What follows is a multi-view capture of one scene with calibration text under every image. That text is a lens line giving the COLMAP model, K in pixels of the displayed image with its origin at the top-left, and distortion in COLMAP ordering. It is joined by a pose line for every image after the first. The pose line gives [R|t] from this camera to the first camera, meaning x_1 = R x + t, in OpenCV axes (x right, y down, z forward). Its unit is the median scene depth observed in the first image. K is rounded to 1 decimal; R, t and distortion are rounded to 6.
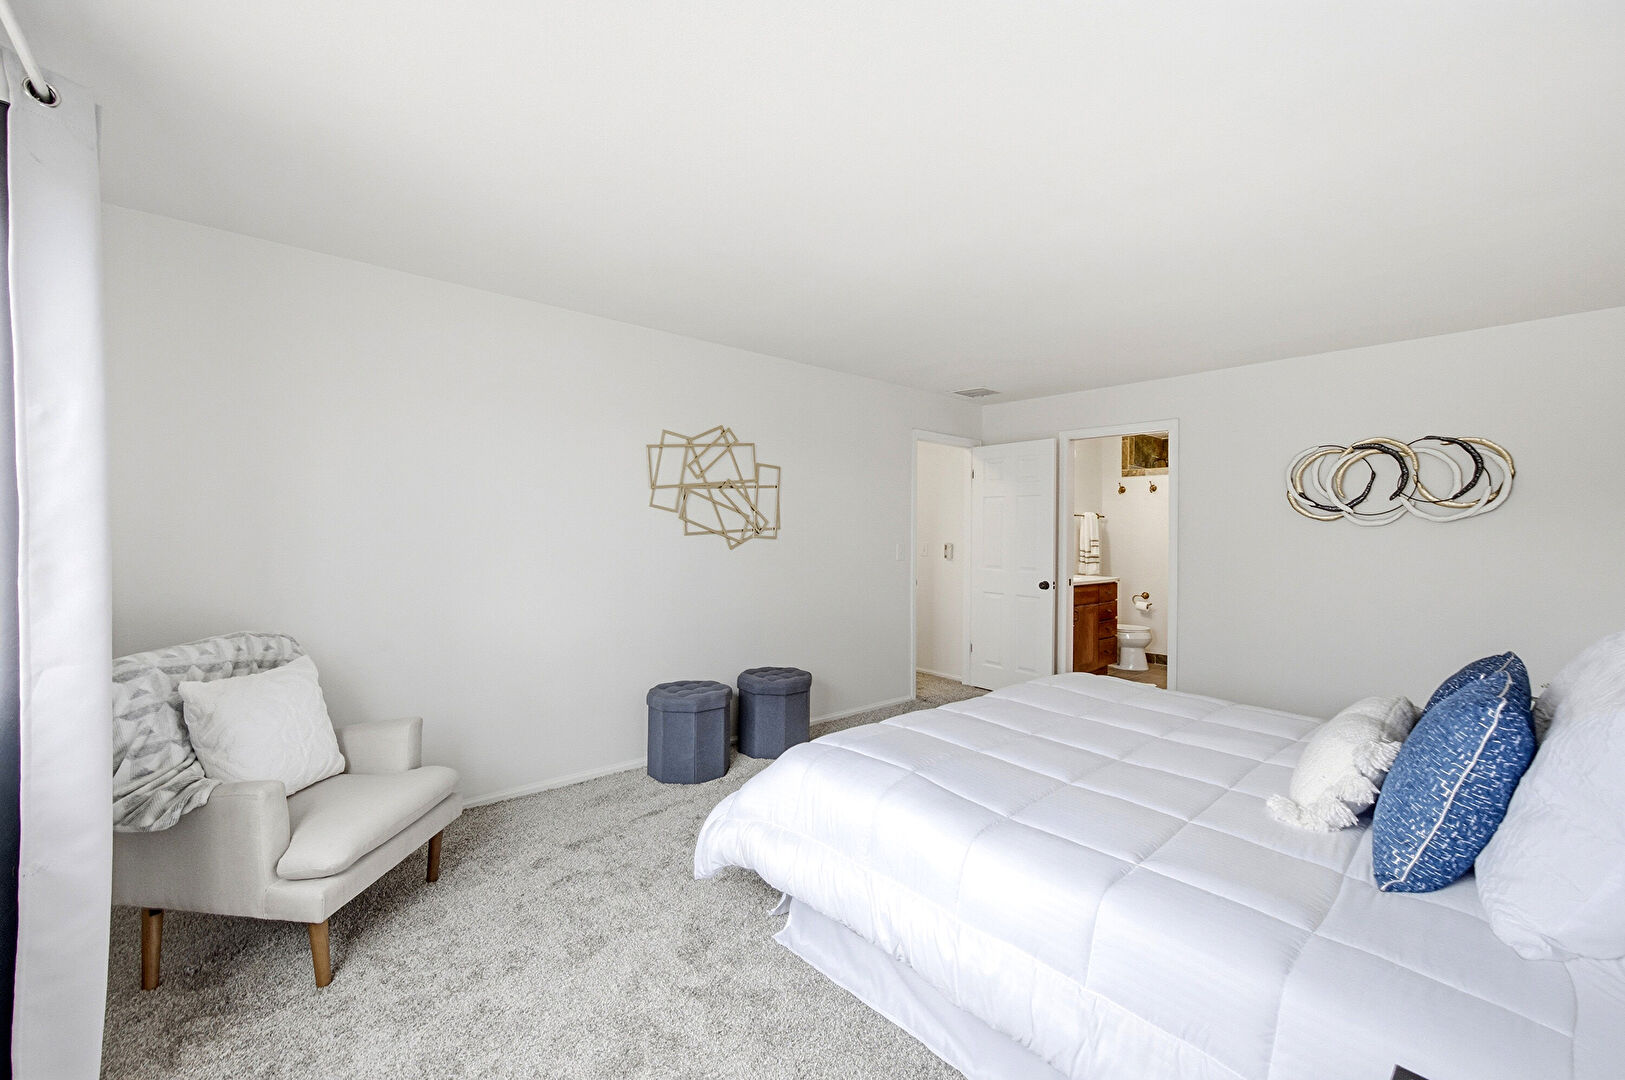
lens RADIAL K [[645.3, 0, 813.8], [0, 645.3, 533.2], [0, 0, 1]] dist [0.000297, 0.000803]
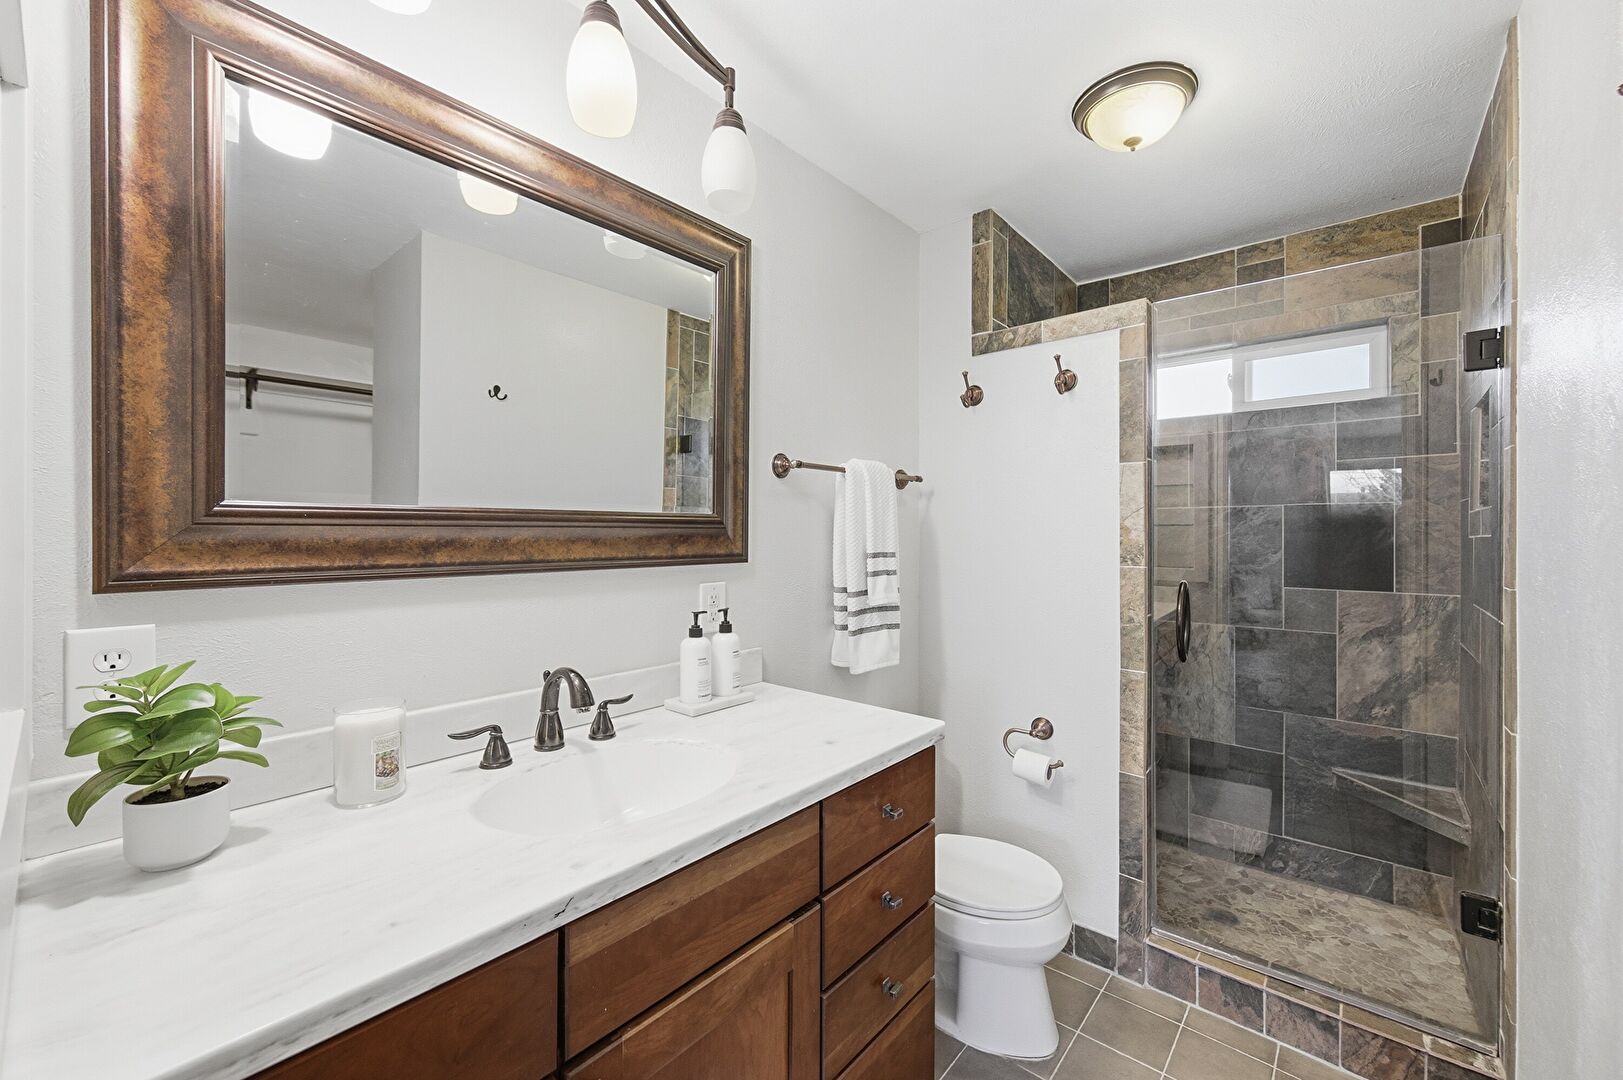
lens RADIAL K [[644.5, 0, 811.0], [0, 644.5, 539.1], [0, 0, 1]] dist [0.000297, 0.000803]
pose [[0.988566, -0.002598, 0.150770, 0.355256], [0.003044, 0.999992, -0.002725, 0.005148], [-0.150761, 0.003153, 0.988565, 0.706371]]
